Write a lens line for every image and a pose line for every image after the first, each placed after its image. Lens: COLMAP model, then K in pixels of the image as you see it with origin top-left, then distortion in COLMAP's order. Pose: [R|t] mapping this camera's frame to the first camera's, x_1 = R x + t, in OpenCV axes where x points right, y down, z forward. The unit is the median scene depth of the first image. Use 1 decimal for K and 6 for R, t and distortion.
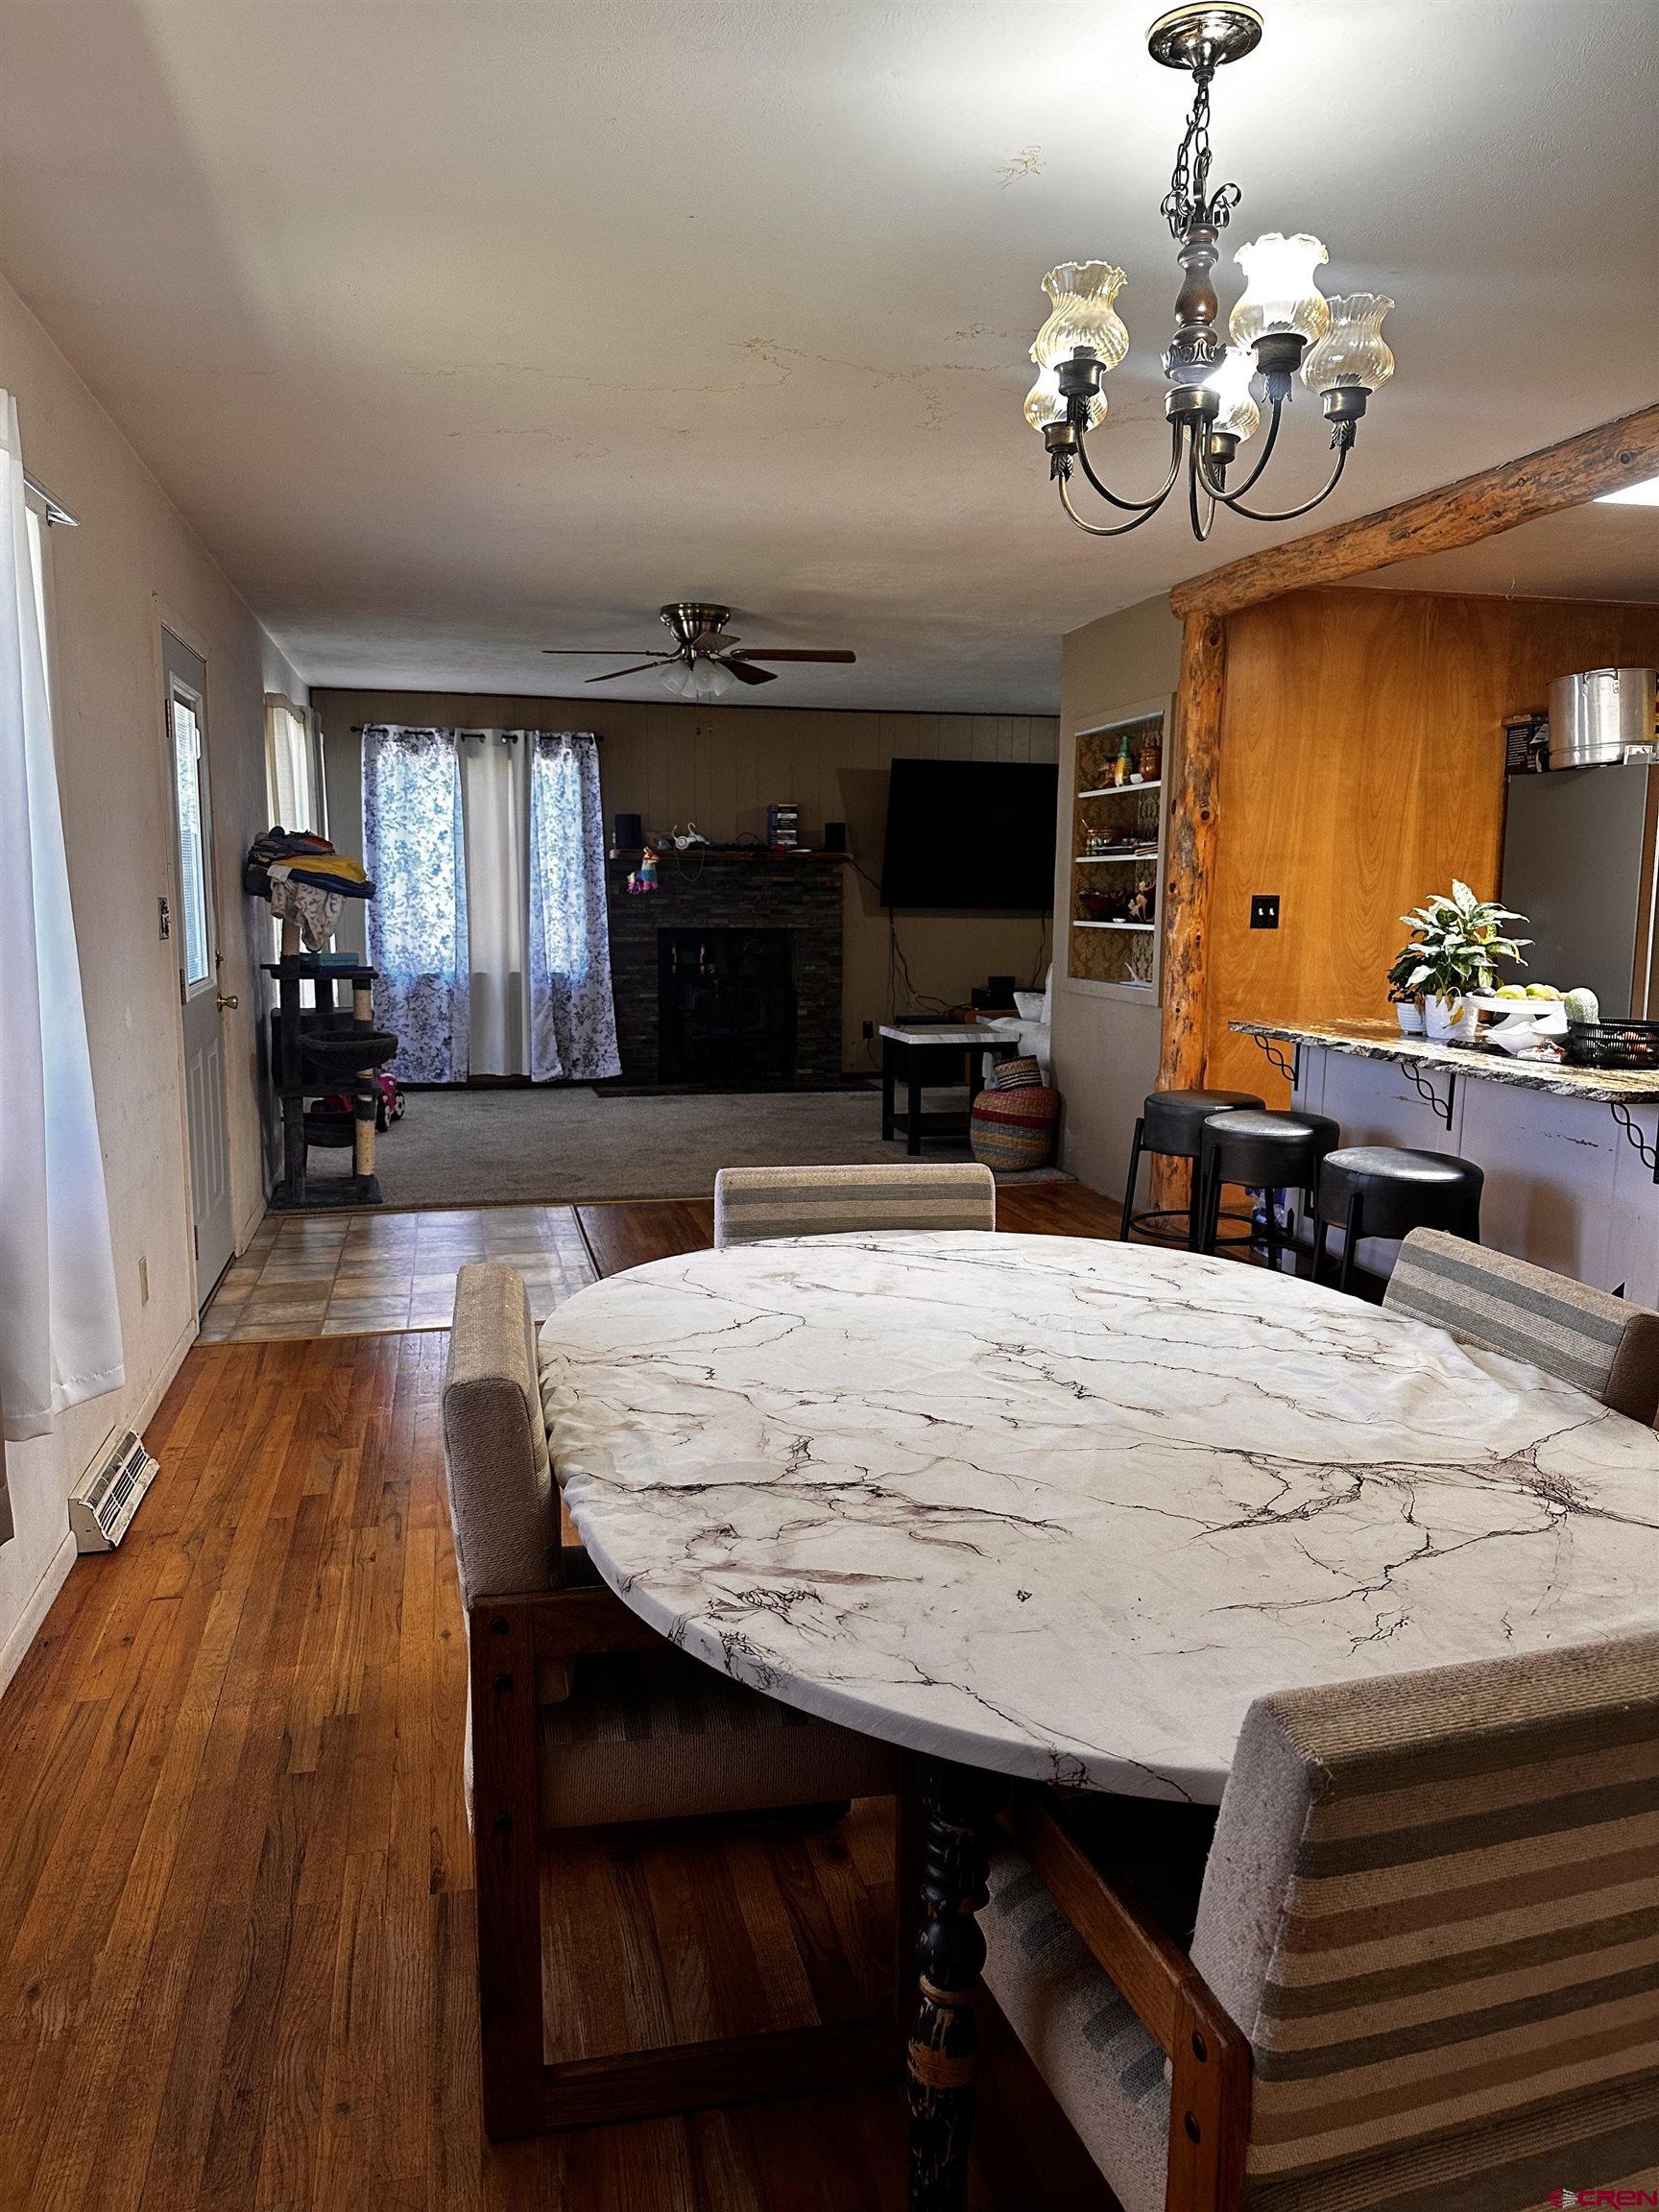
lens RADIAL K [[1505.6, 0, 828.9], [0, 1505.6, 1118.7], [0, 0, 1]] dist [0.087570, 0.000314]
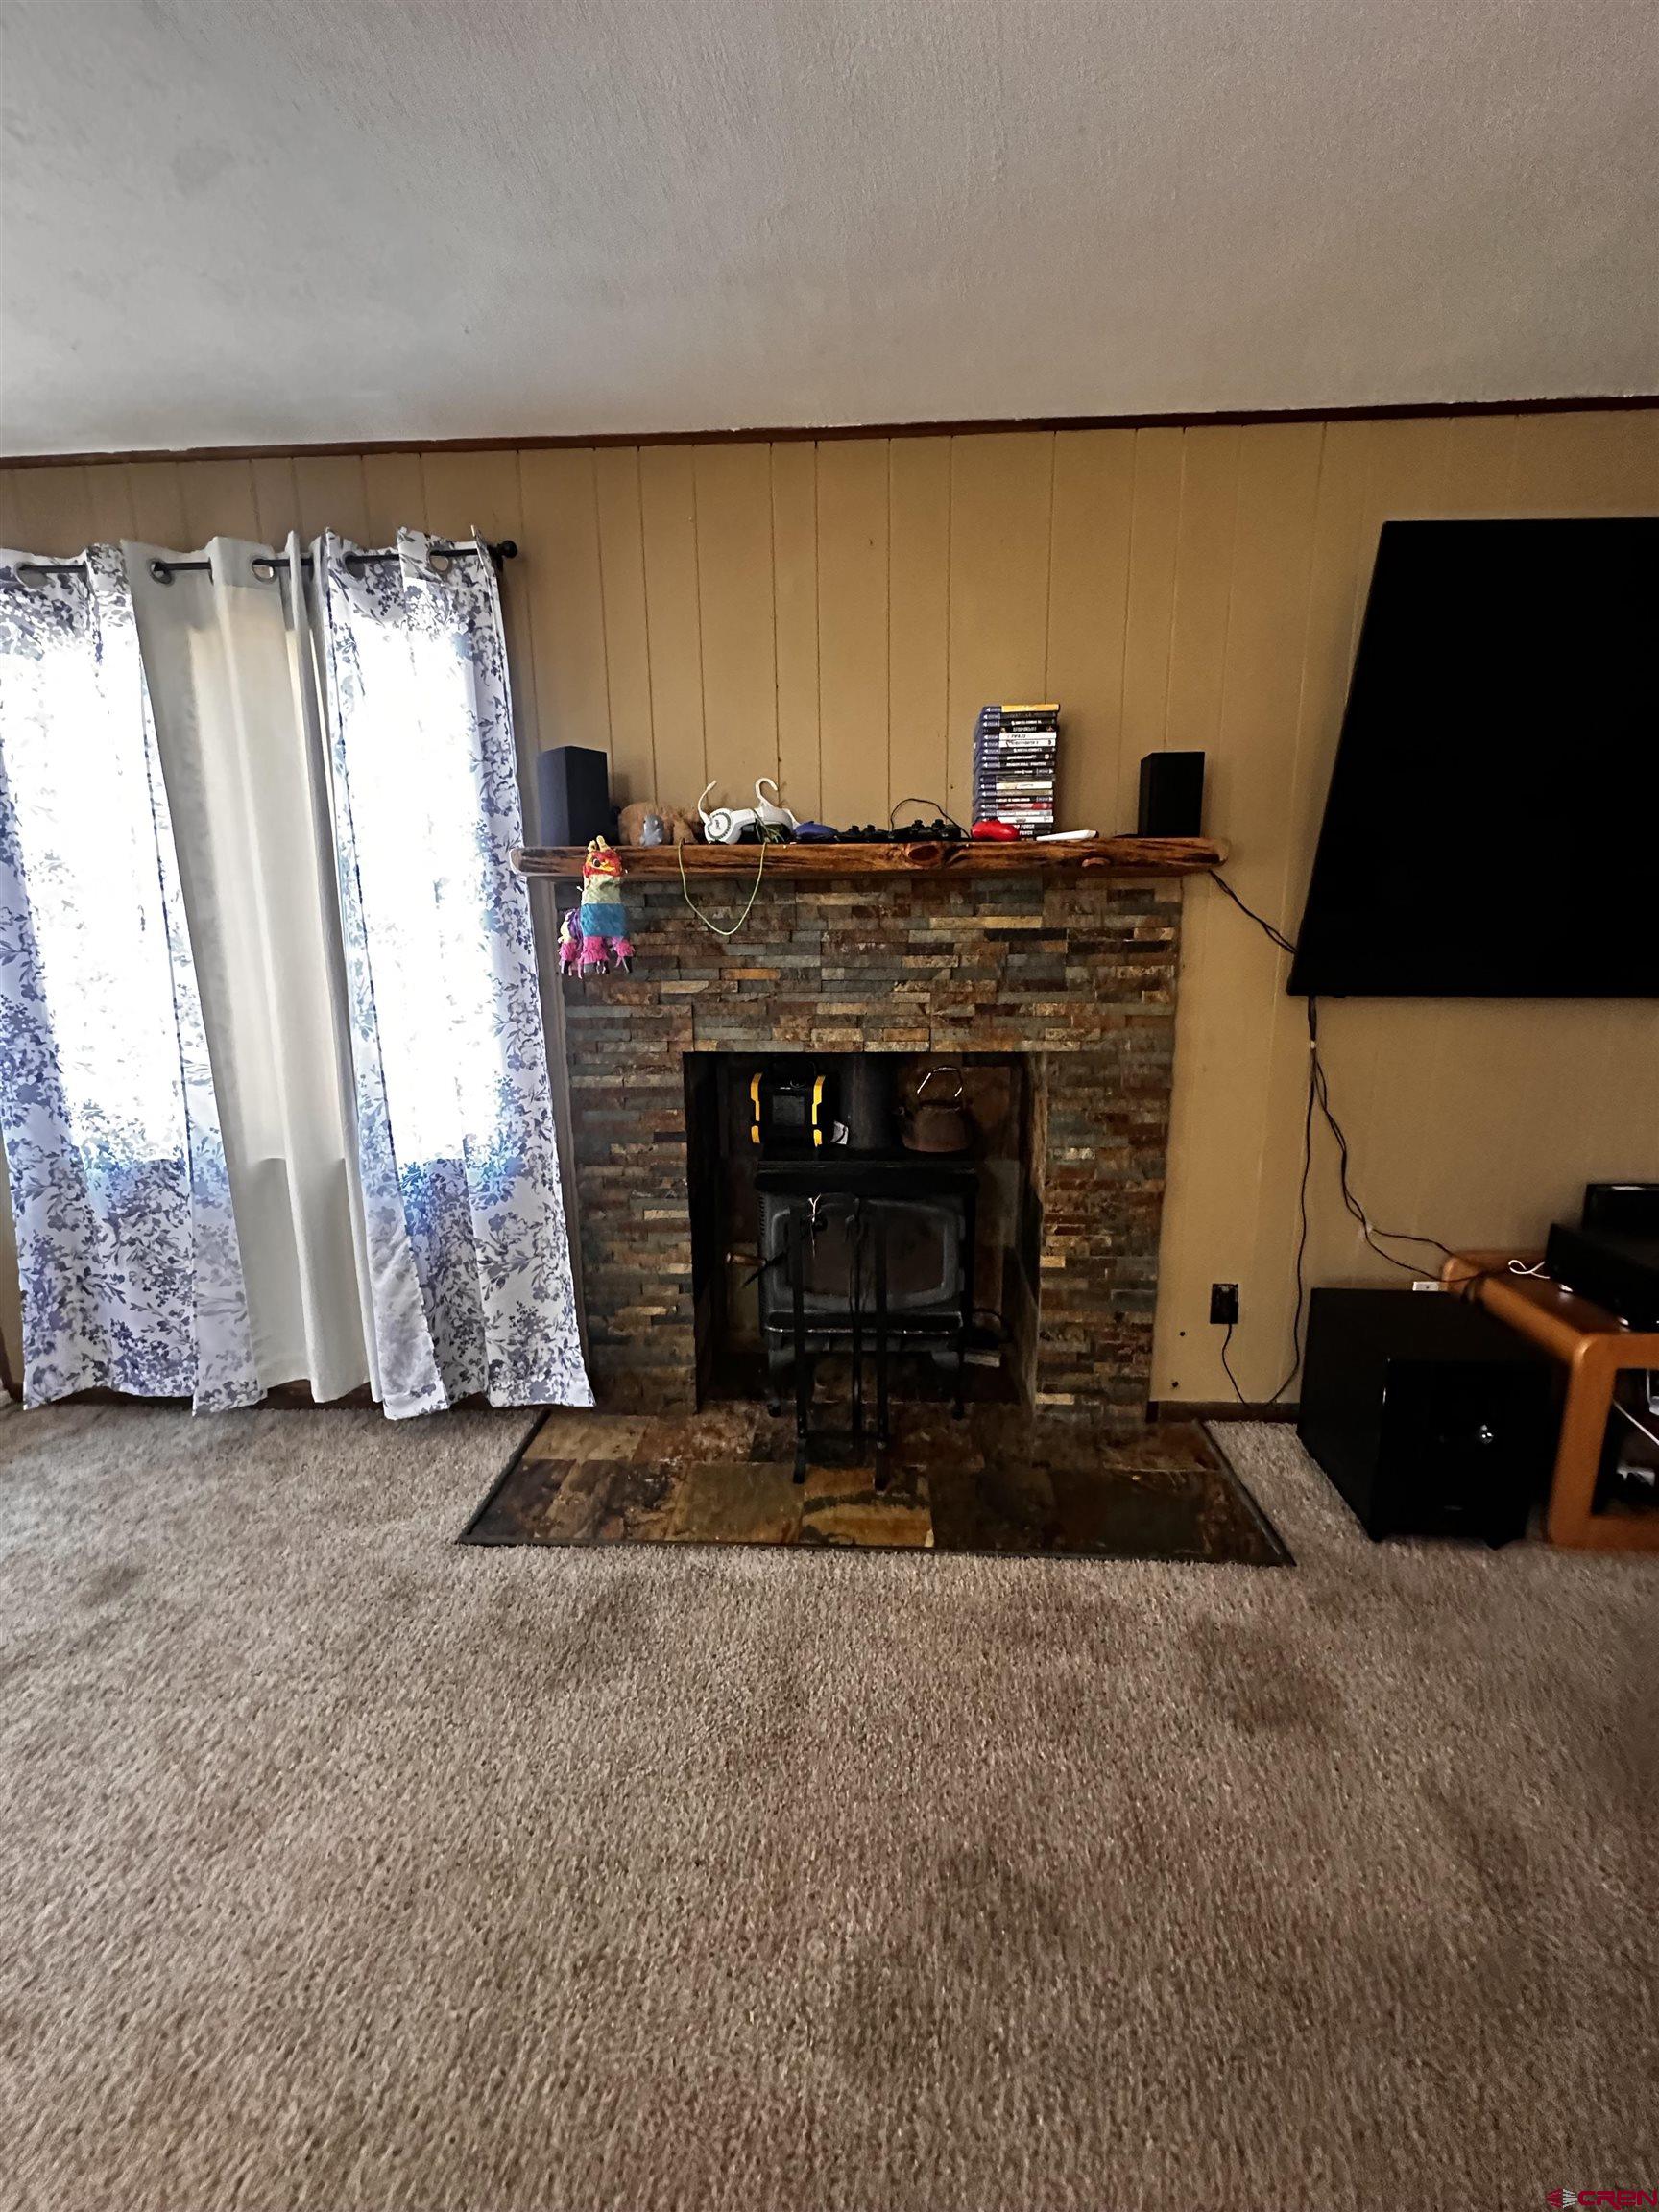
lens RADIAL K [[881.6, 0, 827.8], [0, 881.6, 1110.7], [0, 0, 1]] dist [-0.002315, 0.000893]
pose [[0.955222, 0.044716, -0.292491, -0.008388], [-0.027955, 0.997732, 0.061237, -0.125916], [0.294566, -0.050318, 0.954306, 0.784807]]
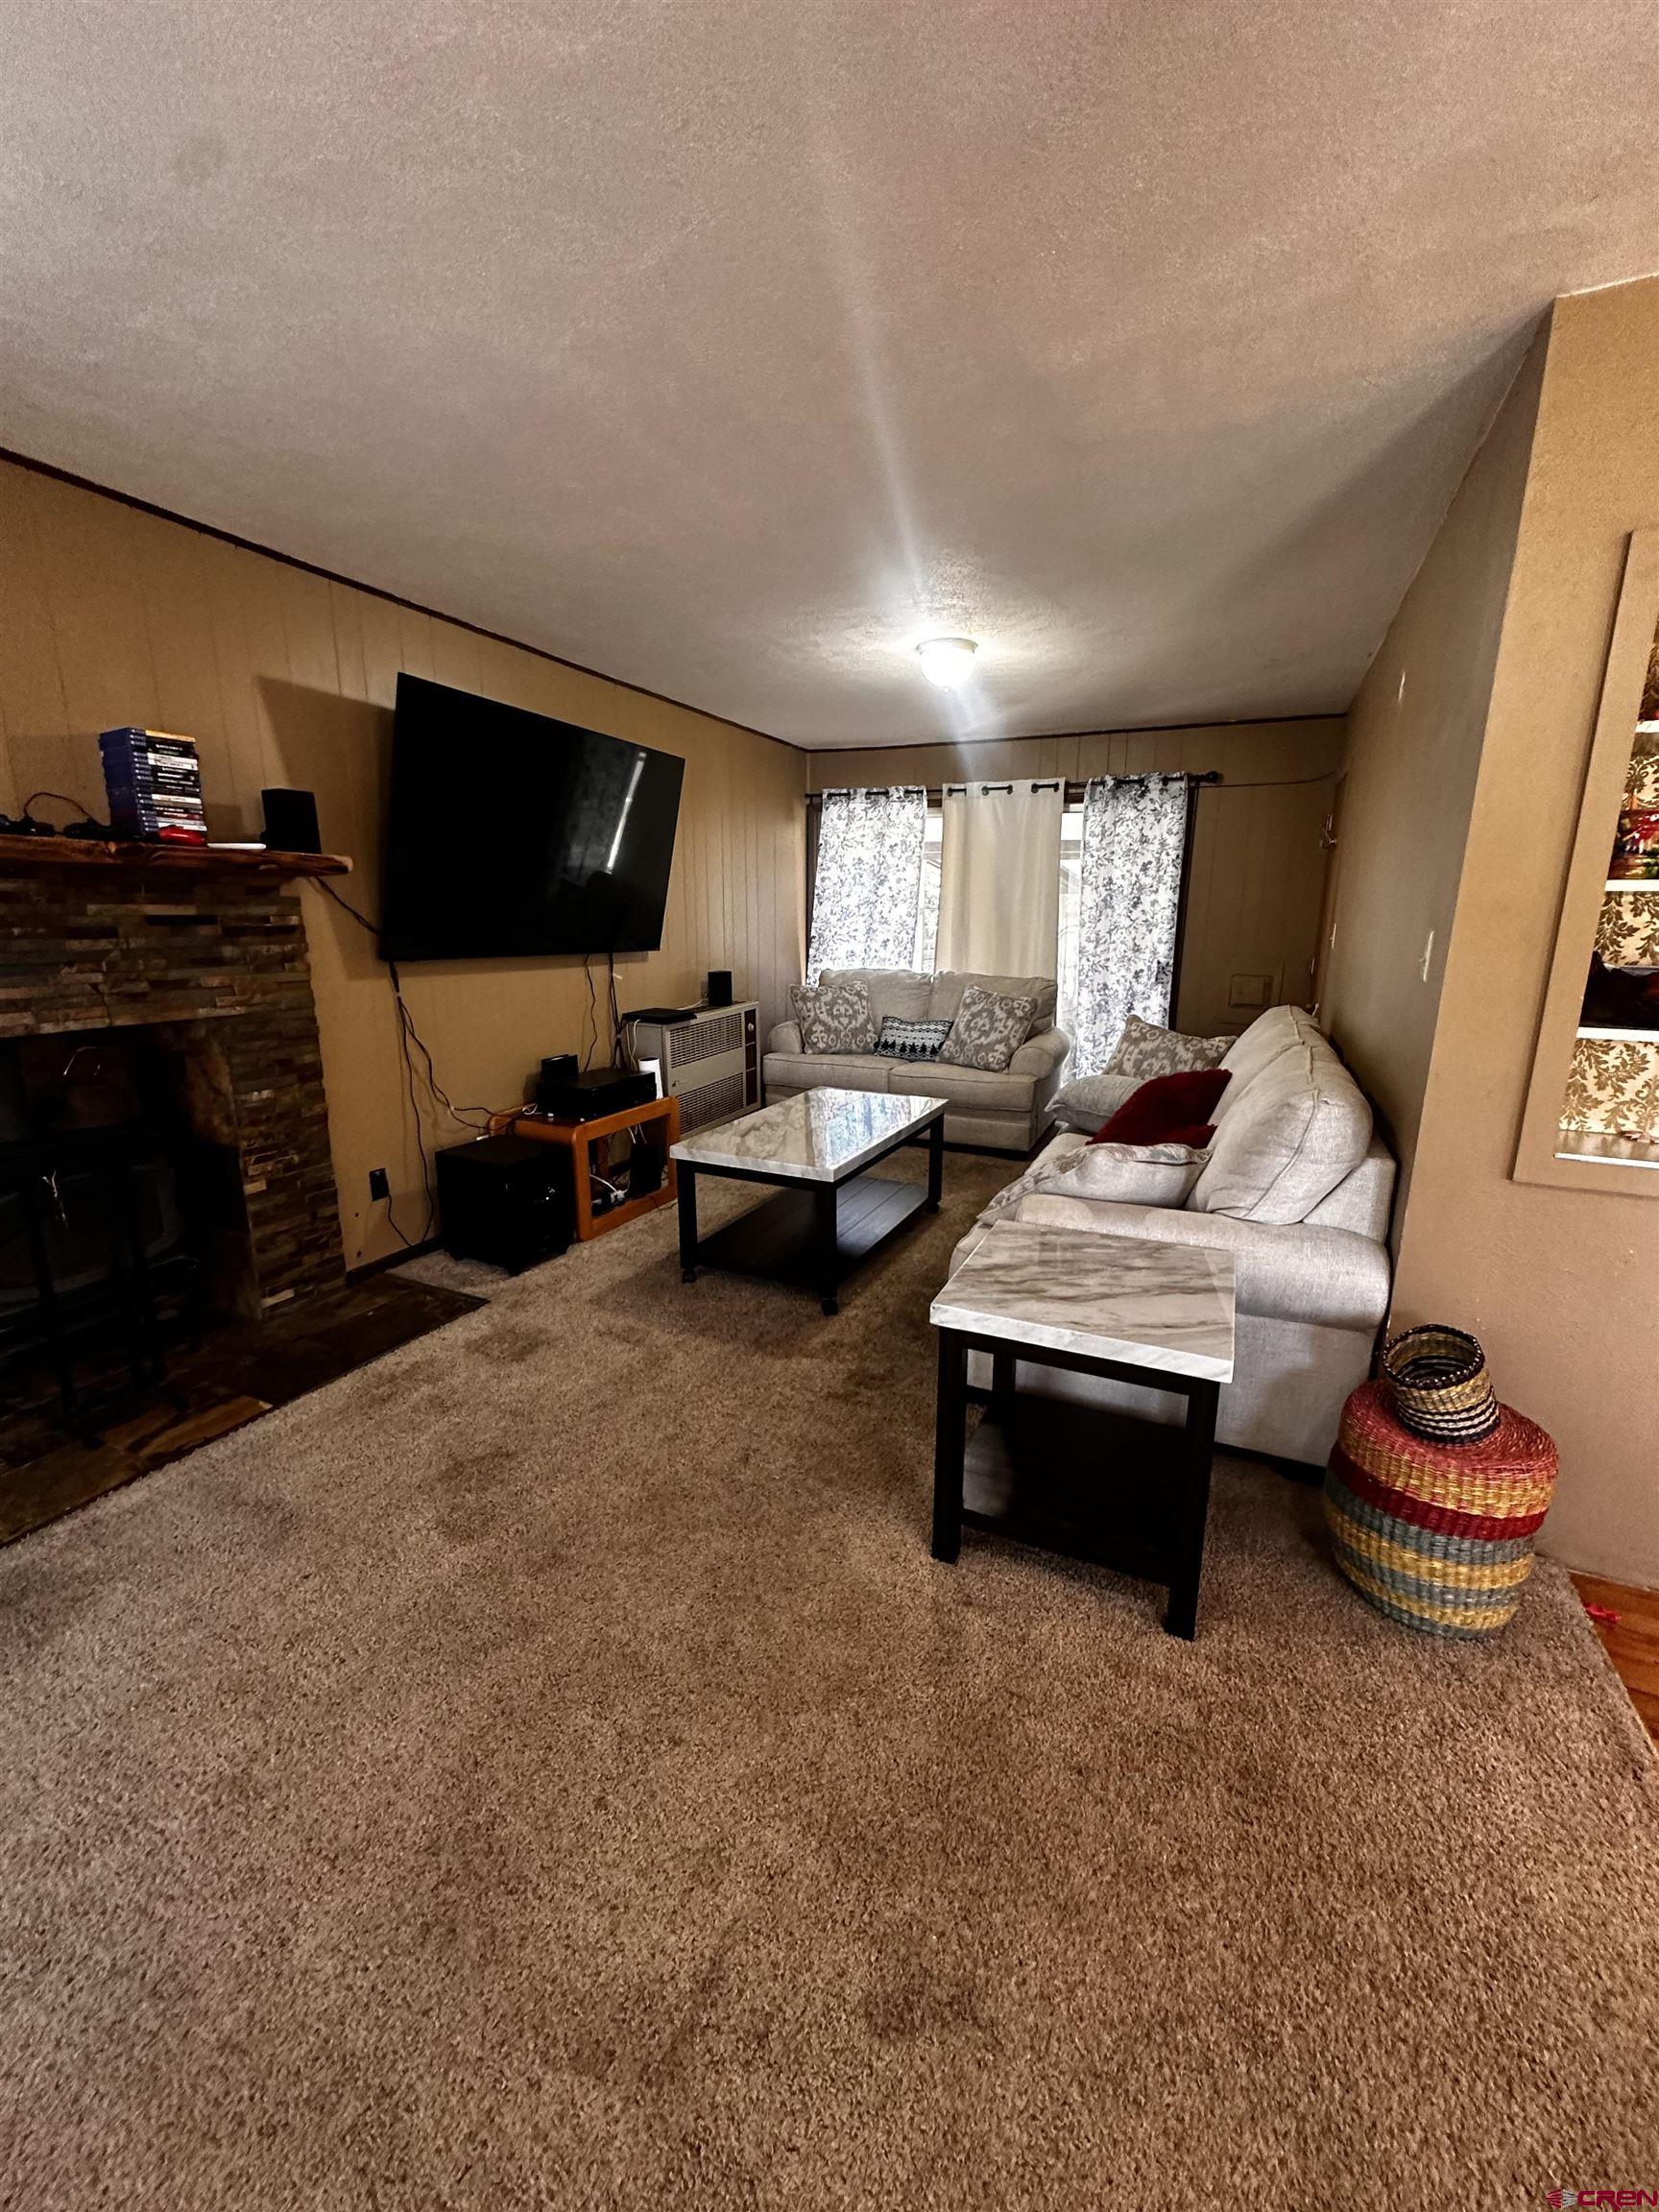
lens RADIAL K [[881.6, 0, 827.9], [0, 881.6, 1109.4], [0, 0, 1]] dist [-0.002315, 0.000893]
pose [[0.632329, -0.172521, 0.755246, -0.114079], [0.111141, 0.985006, 0.131952, -0.115238], [-0.766686, 0.000502, 0.642022, 0.694539]]
